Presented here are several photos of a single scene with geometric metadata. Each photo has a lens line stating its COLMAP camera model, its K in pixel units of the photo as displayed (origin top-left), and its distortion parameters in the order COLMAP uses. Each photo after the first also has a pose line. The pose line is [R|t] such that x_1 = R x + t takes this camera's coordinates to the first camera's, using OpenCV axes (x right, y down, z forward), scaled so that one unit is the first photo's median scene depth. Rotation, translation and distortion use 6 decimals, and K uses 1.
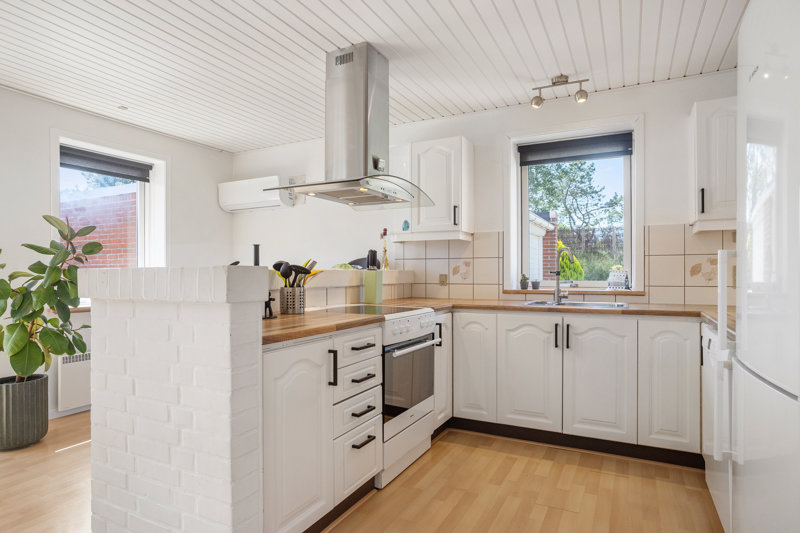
lens RADIAL K [[453.9, 0, 368.9], [0, 453.9, 272.4], [0, 0, 1]] dist [-0.037855, 0.006492]
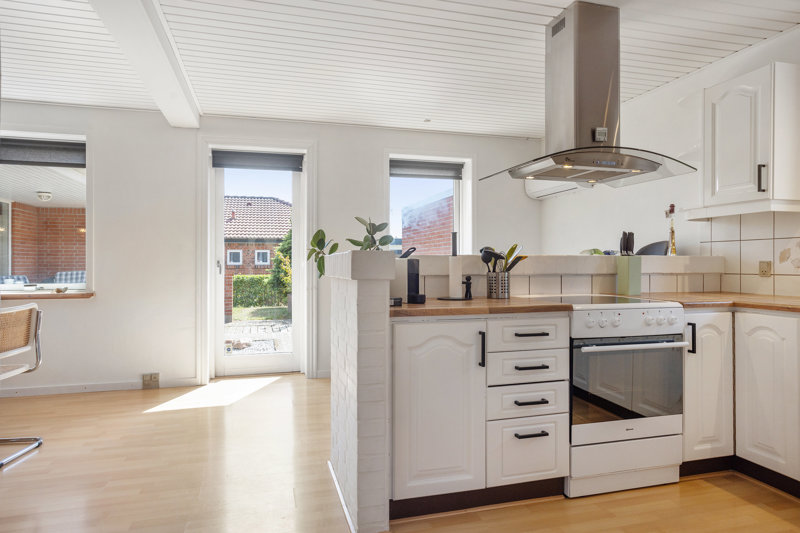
lens RADIAL K [[490.2, 0, 394.6], [0, 490.2, 262.0], [0, 0, 1]] dist [0.004989, 0.003617]
pose [[0.692139, 0.000092, -0.721764, 0.397591], [-0.000687, 1.000000, -0.000532, 0.007869], [0.721764, 0.000864, 0.692139, 0.052200]]
